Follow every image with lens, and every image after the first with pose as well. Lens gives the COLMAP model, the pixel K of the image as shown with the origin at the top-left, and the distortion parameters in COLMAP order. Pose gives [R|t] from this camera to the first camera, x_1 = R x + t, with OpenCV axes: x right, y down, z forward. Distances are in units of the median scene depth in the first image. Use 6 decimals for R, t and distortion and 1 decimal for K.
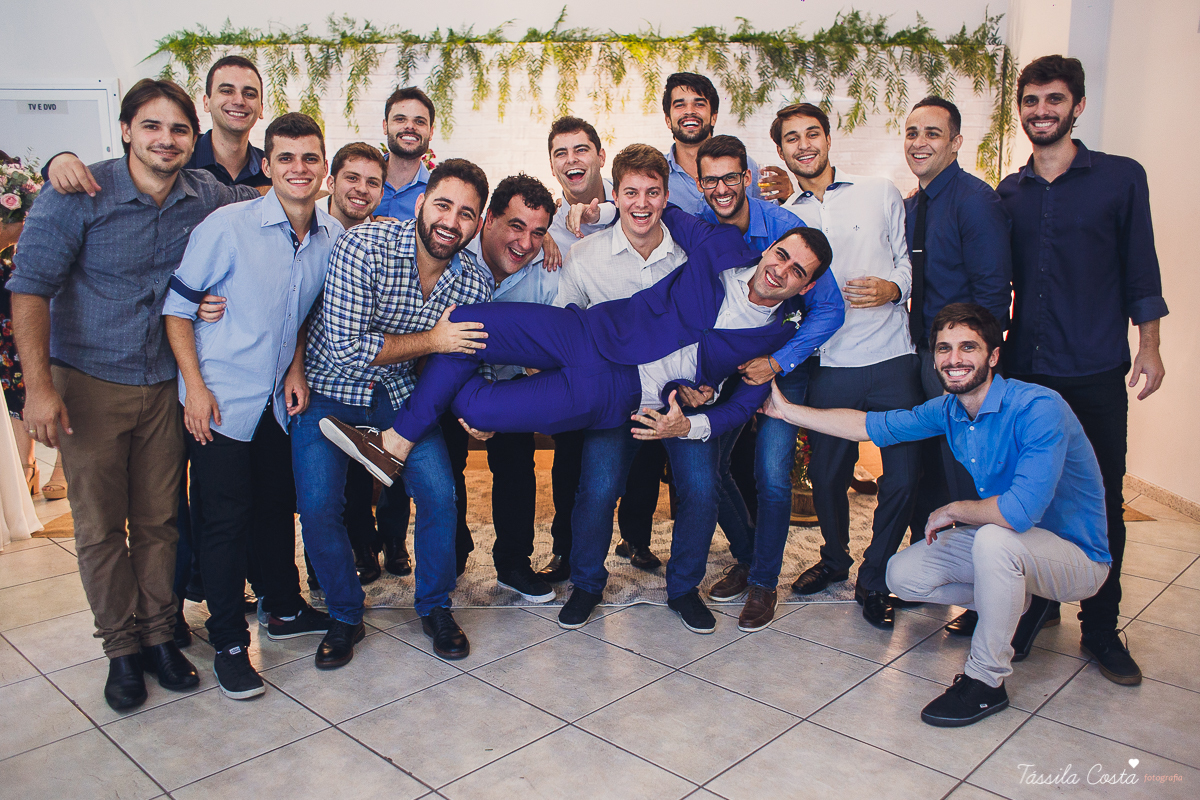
lens RADIAL K [[978.3, 0, 614.2], [0, 978.3, 401.7], [0, 0, 1]] dist [-0.101173, 0.131822]
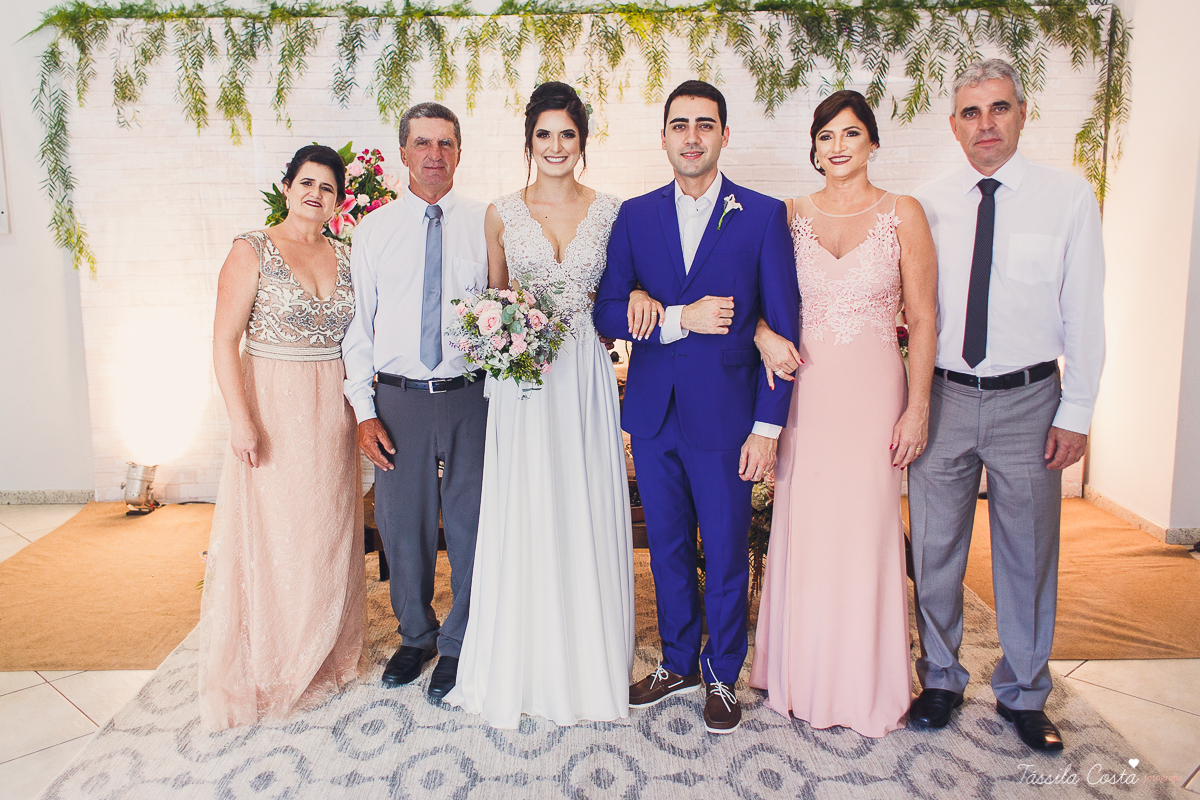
lens RADIAL K [[1032.8, 0, 579.4], [0, 1032.8, 376.4], [0, 0, 1]] dist [0.037913, -0.010139]
pose [[0.999343, -0.001439, -0.036219, 0.005538], [0.000122, 0.999339, -0.036345, -0.040001], [0.036247, 0.036316, 0.998683, 0.151175]]
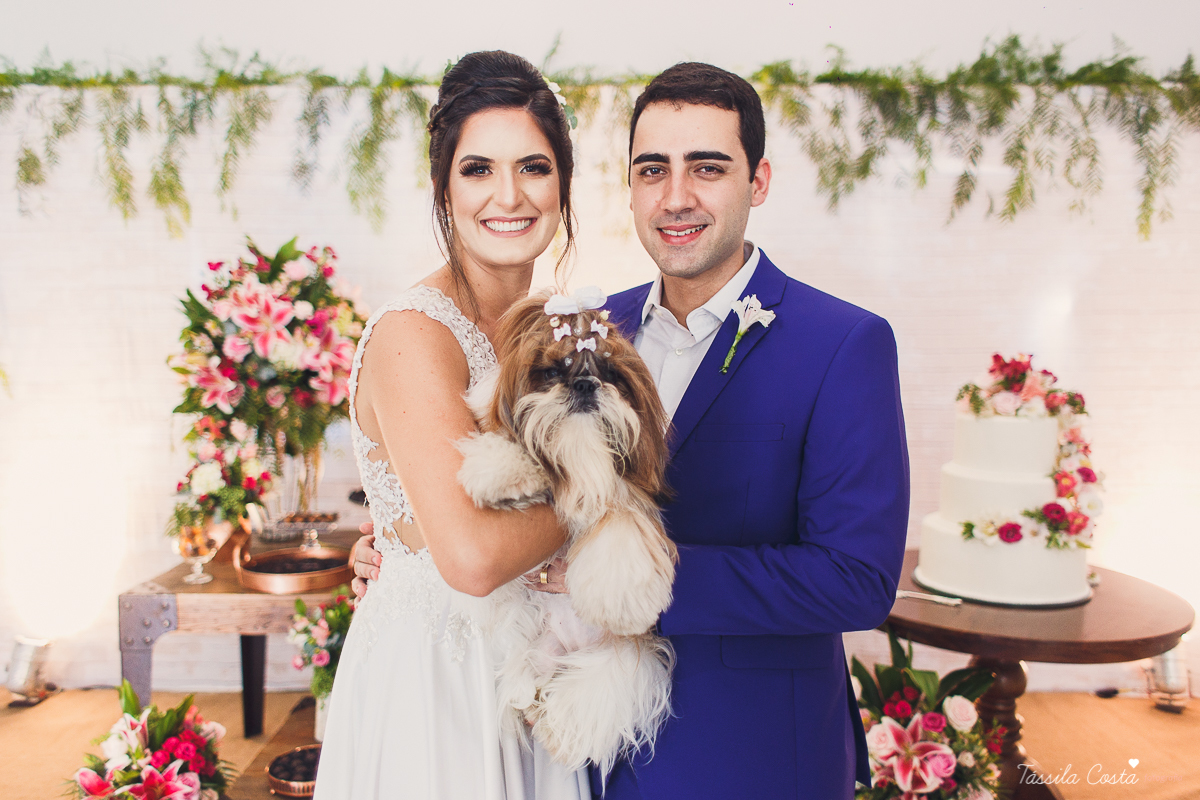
lens RADIAL K [[966.2, 0, 601.0], [0, 966.2, 404.3], [0, 0, 1]] dist [0.023740, -0.004337]
pose [[0.999196, 0.008527, -0.039181, 0.004432], [-0.012762, 0.993946, -0.109124, -0.088691], [0.038014, 0.109537, 0.993256, 0.378246]]
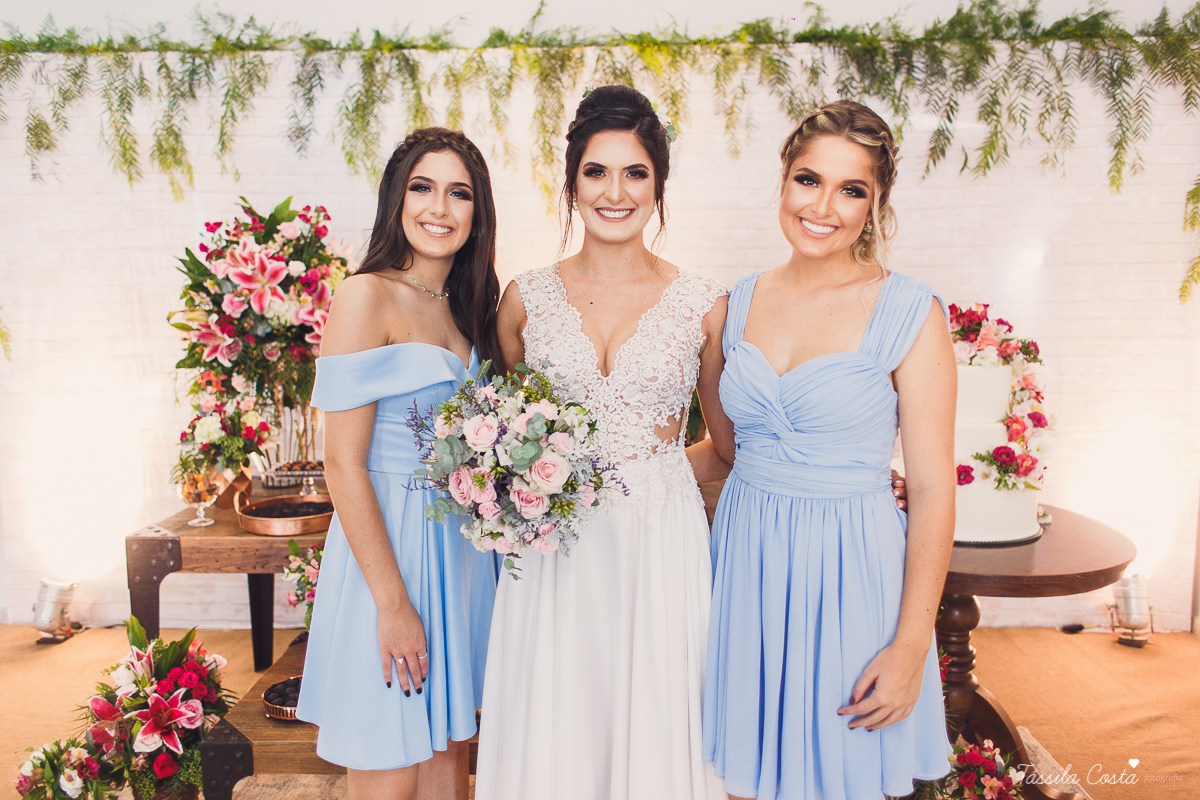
lens RADIAL K [[936.5, 0, 600.6], [0, 936.5, 403.8], [0, 0, 1]] dist [0.028378, -0.007173]
pose [[0.998467, 0.004170, -0.055189, 0.024387], [-0.007603, 0.998039, -0.062132, -0.086053], [0.054822, 0.062456, 0.996541, 0.369920]]
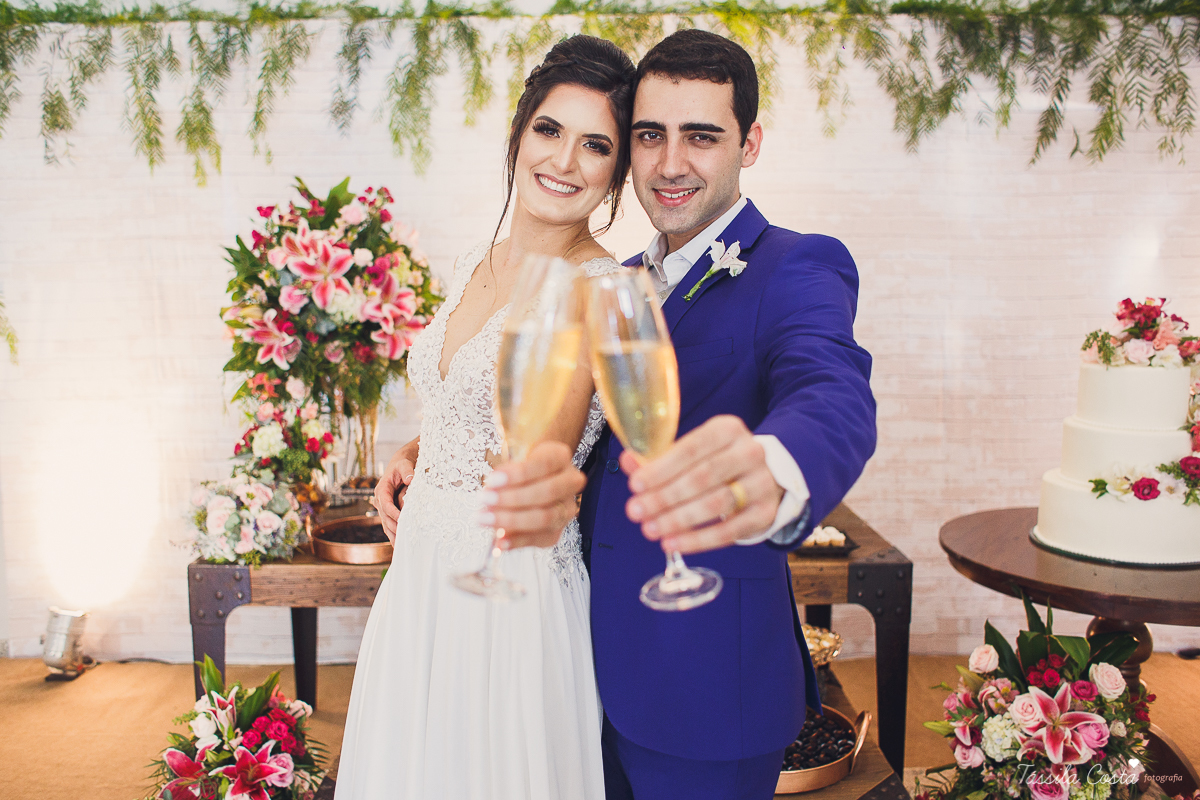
lens RADIAL K [[1021.5, 0, 593.0], [0, 1021.5, 385.7], [0, 0, 1]] dist [-0.105281, 0.135235]
pose [[0.999572, 0.000524, -0.029267, -0.047868], [-0.002991, 0.996434, -0.084325, -0.088466], [0.029118, 0.084376, 0.996008, 0.392260]]
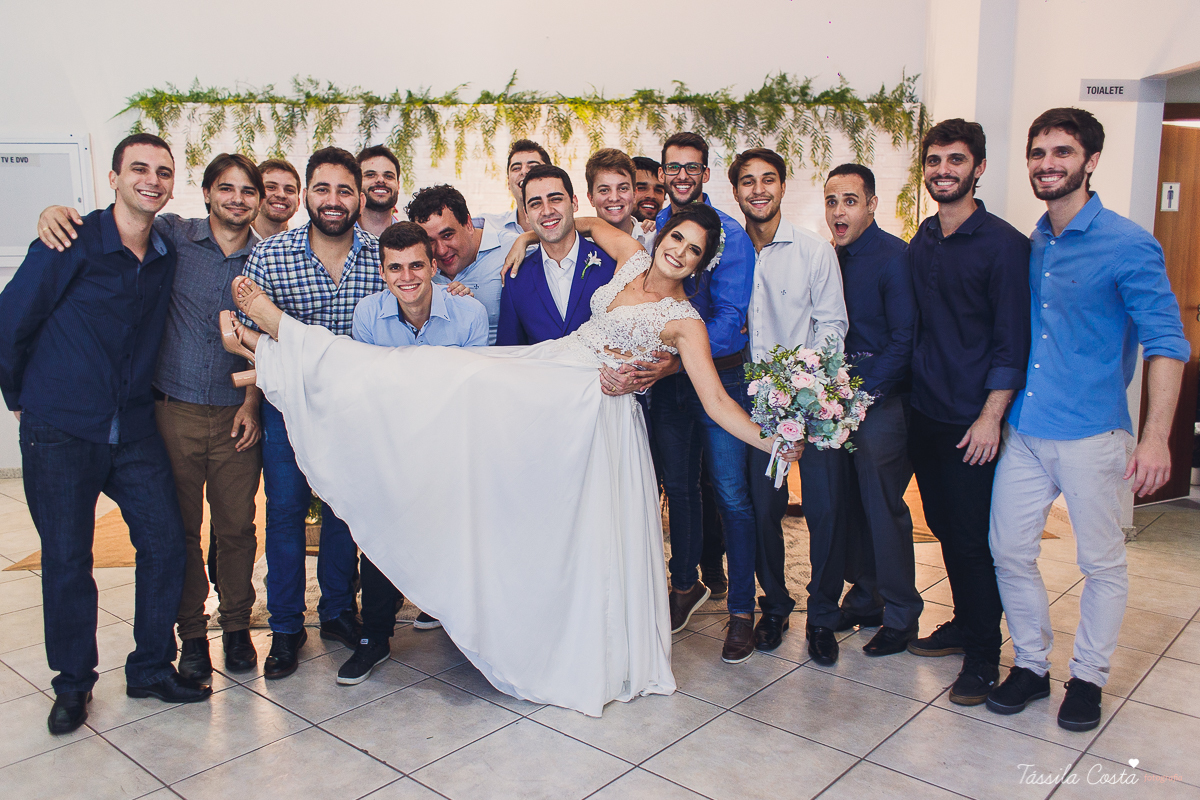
lens RADIAL K [[952.0, 0, 598.2], [0, 952.0, 404.1], [0, 0, 1]] dist [0.039187, -0.010801]
pose [[0.999462, -0.010323, 0.031121, 0.004504], [0.011307, 0.999437, -0.031601, -0.000466], [-0.030777, 0.031936, 0.999016, -0.063297]]
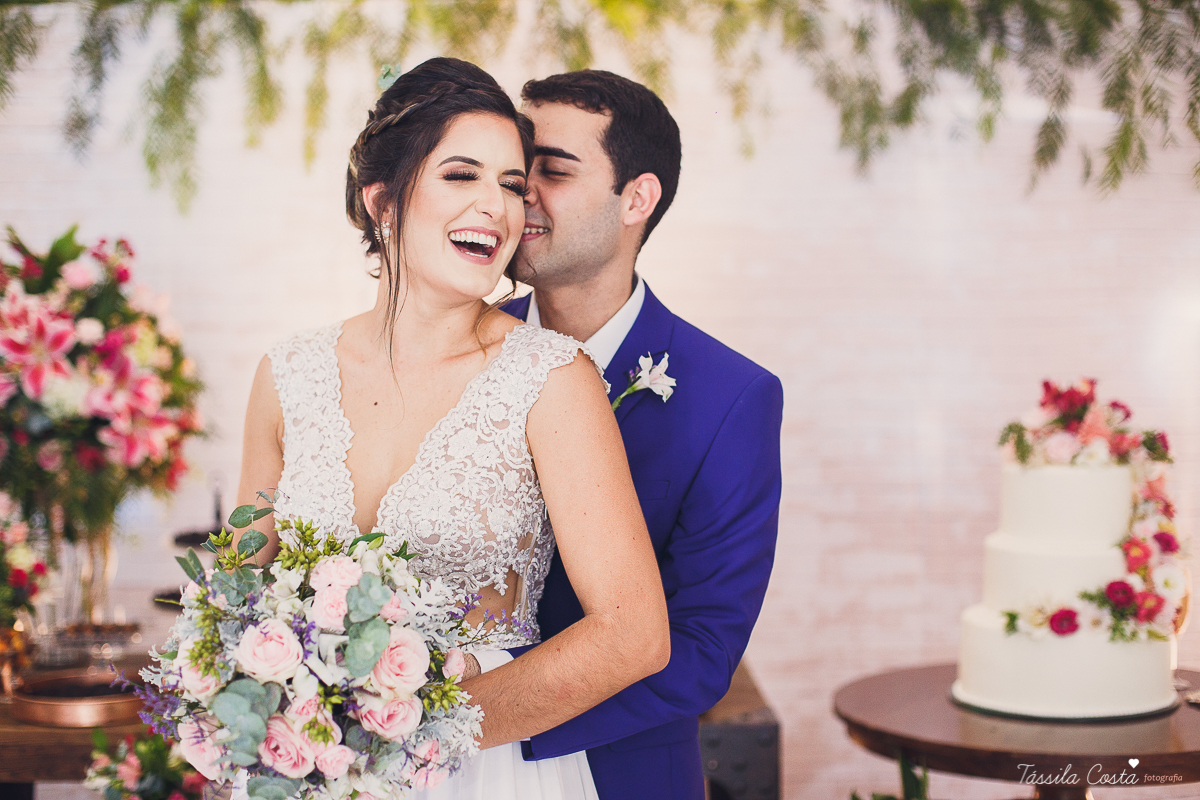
lens RADIAL K [[1811.5, 0, 603.8], [0, 1811.5, 397.2], [0, 0, 1]] dist [-0.134408, 0.038172]
pose [[0.999874, -0.006408, -0.014552, 0.027119], [0.004043, 0.987574, -0.157101, -0.062021], [0.015378, 0.157023, 0.987475, 0.220275]]
